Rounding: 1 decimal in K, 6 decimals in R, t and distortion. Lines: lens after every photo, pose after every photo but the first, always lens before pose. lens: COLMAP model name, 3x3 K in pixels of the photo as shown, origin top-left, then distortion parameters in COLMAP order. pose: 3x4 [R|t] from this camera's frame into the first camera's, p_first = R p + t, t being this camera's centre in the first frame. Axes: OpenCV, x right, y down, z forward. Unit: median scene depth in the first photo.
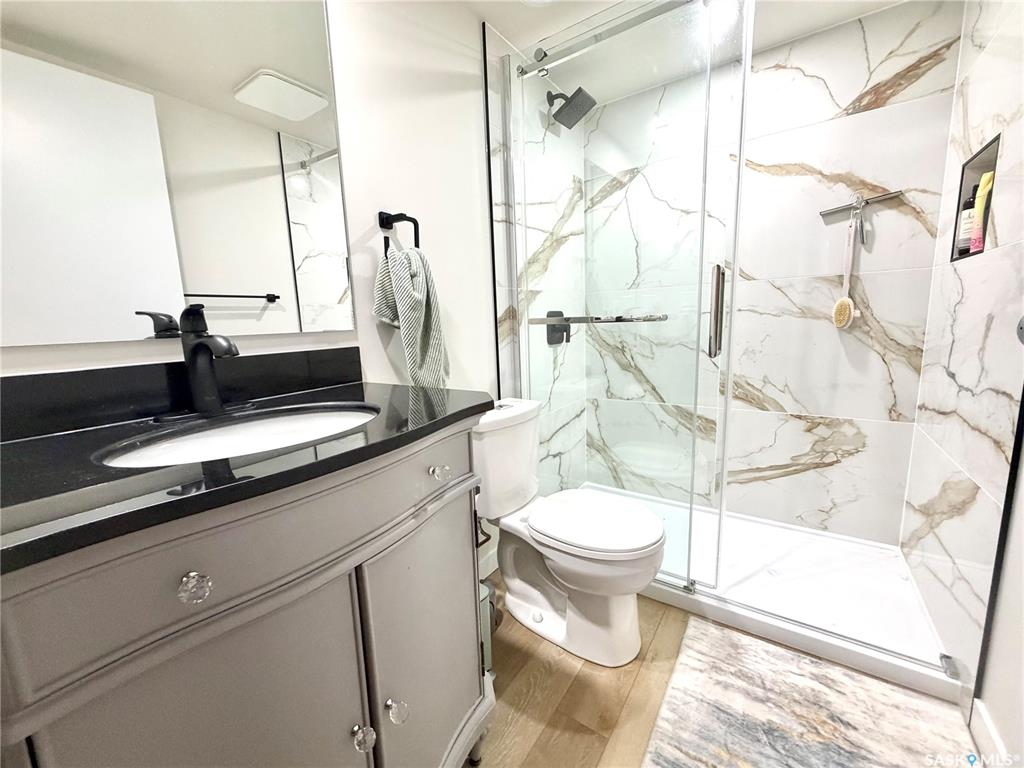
lens RADIAL K [[403.7, 0, 517.6], [0, 403.7, 382.4], [0, 0, 1]] dist [0.001059, -0.000275]
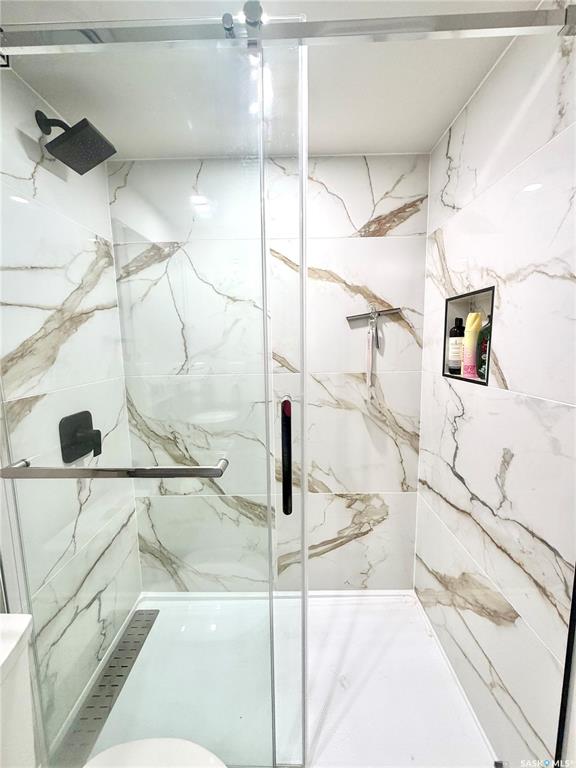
lens RADIAL K [[302.8, 0, 284.9], [0, 302.8, 380.9], [0, 0, 1]] dist [0.001059, -0.000275]
pose [[0.834734, -0.054174, 0.547982, 0.133002], [0.071728, 0.997367, -0.010661, -0.240283], [-0.545962, 0.048205, 0.836422, 0.387560]]
